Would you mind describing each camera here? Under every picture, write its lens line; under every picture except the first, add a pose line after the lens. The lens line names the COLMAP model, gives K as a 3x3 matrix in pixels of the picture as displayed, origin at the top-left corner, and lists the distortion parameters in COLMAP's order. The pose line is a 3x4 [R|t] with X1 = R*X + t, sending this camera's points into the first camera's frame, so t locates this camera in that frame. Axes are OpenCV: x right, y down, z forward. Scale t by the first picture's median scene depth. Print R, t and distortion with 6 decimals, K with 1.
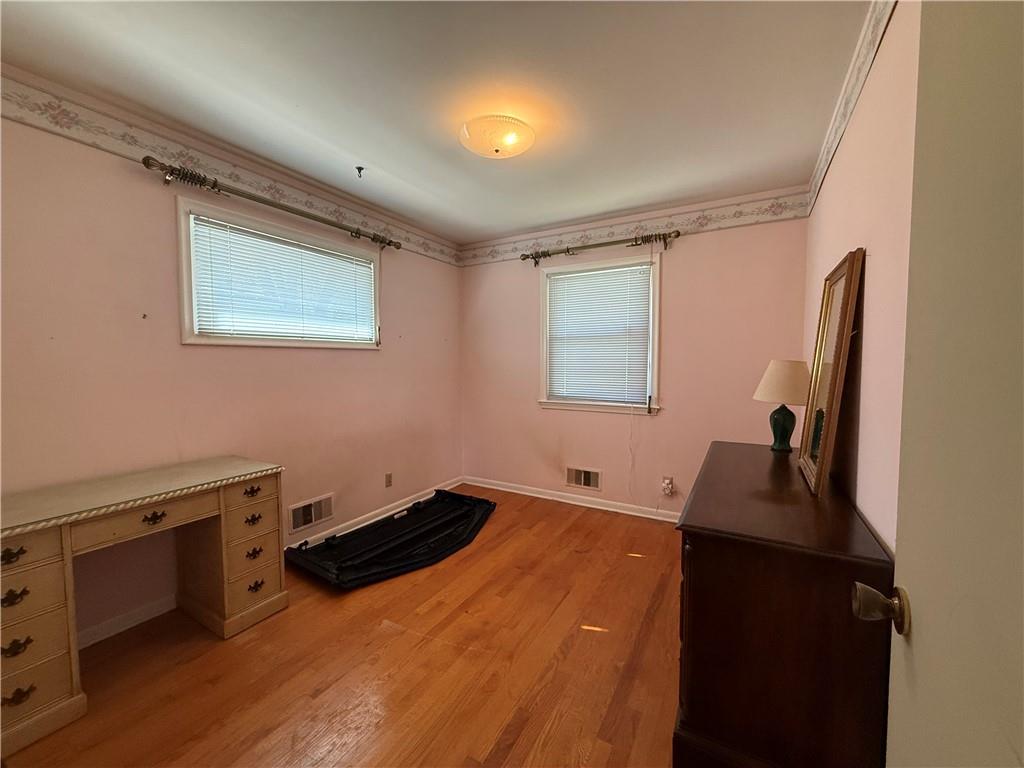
lens RADIAL K [[409.6, 0, 508.2], [0, 409.6, 386.7], [0, 0, 1]] dist [-0.000762, 0.000631]
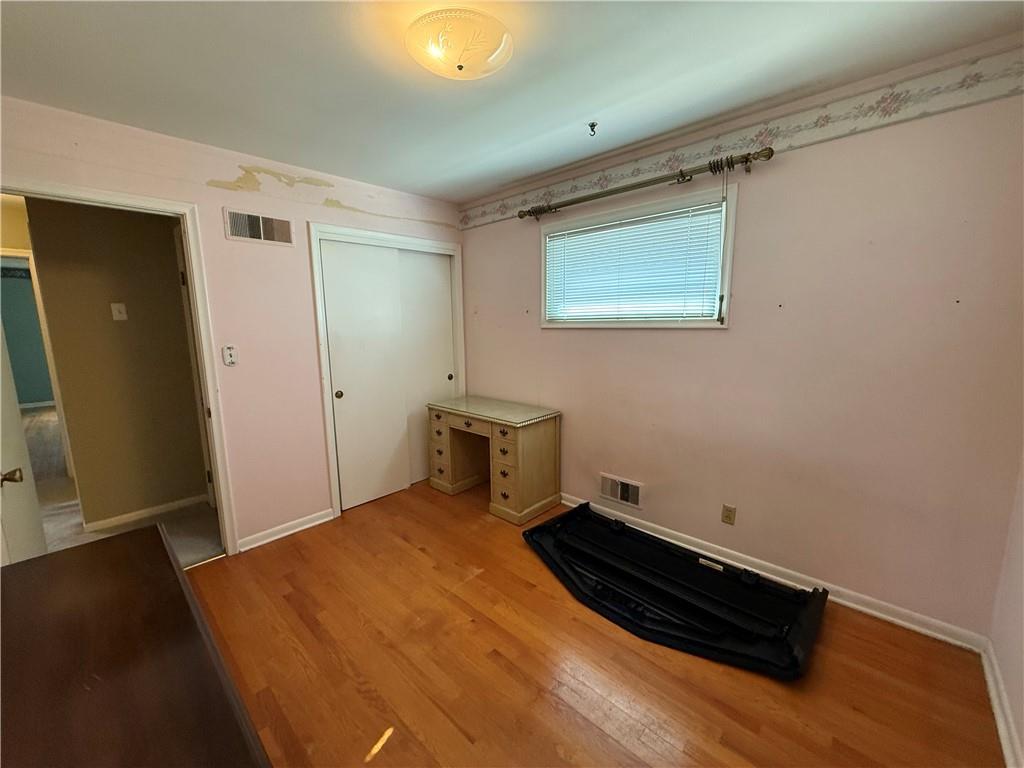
lens RADIAL K [[409.6, 0, 509.5], [0, 409.6, 386.0], [0, 0, 1]] dist [-0.000762, 0.000631]
pose [[-0.231876, 0.159326, -0.959608, 0.650427], [-0.045296, 0.983657, 0.174264, -0.142029], [0.971690, 0.083874, -0.220870, 1.154464]]
